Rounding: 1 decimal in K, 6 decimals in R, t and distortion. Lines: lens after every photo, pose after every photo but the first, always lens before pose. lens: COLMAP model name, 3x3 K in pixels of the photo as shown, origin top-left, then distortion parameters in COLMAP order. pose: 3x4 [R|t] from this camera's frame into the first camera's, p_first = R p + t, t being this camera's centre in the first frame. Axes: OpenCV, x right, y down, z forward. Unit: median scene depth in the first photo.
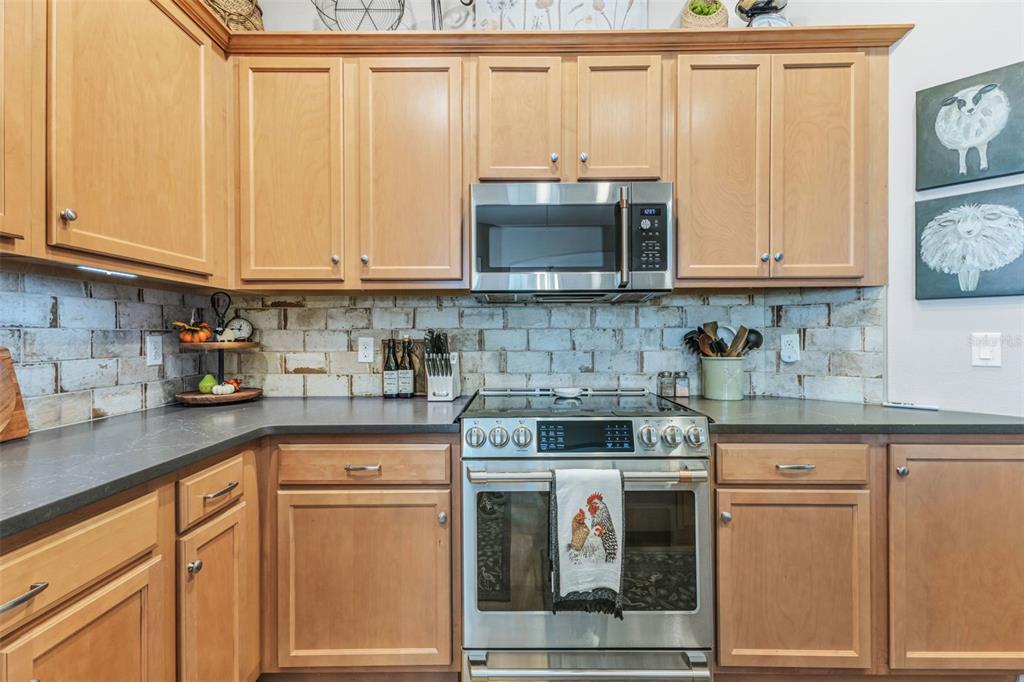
lens RADIAL K [[448.2, 0, 517.5], [0, 448.2, 336.5], [0, 0, 1]] dist [0.003538, -0.000729]
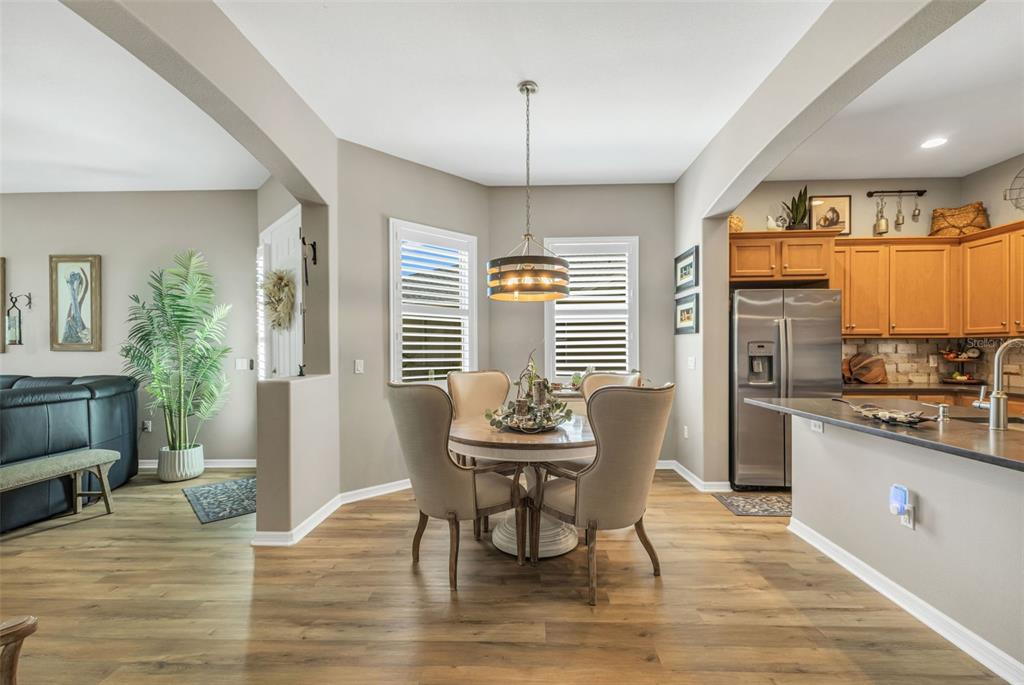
lens RADIAL K [[448.2, 0, 505.5], [0, 448.2, 349.8], [0, 0, 1]] dist [0.003538, -0.000729]
pose [[-0.037498, 0.003057, -0.999292, 2.035542], [0.003262, 0.999990, 0.002937, -0.054277], [0.999291, -0.003150, -0.037508, -1.499823]]
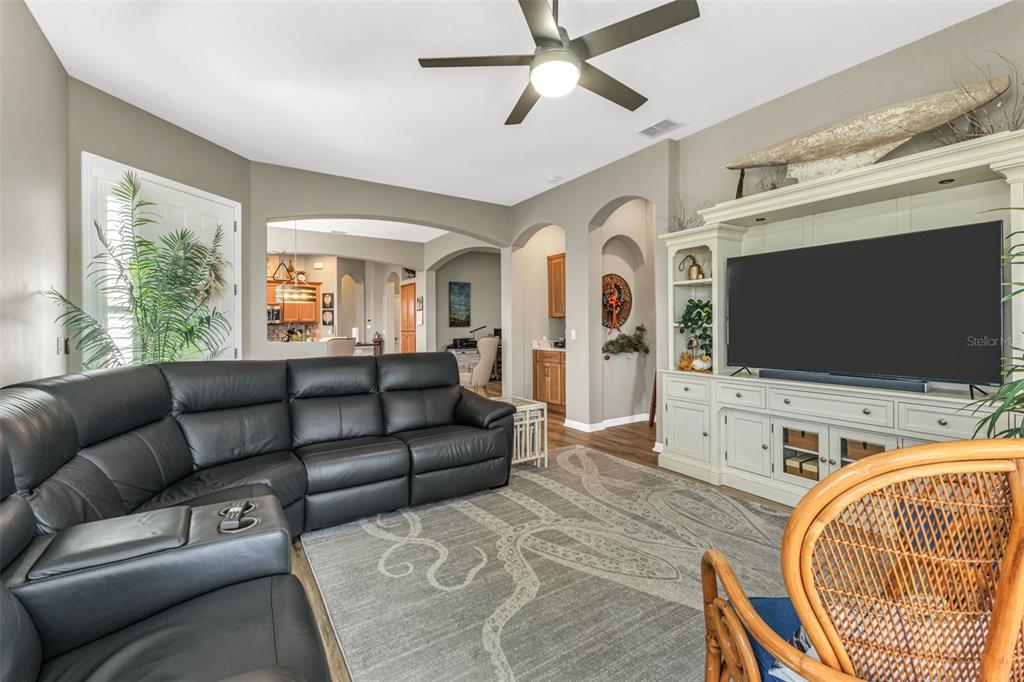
lens RADIAL K [[448.2, 0, 511.3], [0, 448.2, 331.9], [0, 0, 1]] dist [0.003538, -0.000729]
pose [[0.841829, -0.011328, 0.539625, -0.315007], [0.008640, 0.999934, 0.007512, -0.009132], [-0.539675, -0.001661, 0.841872, -5.890382]]
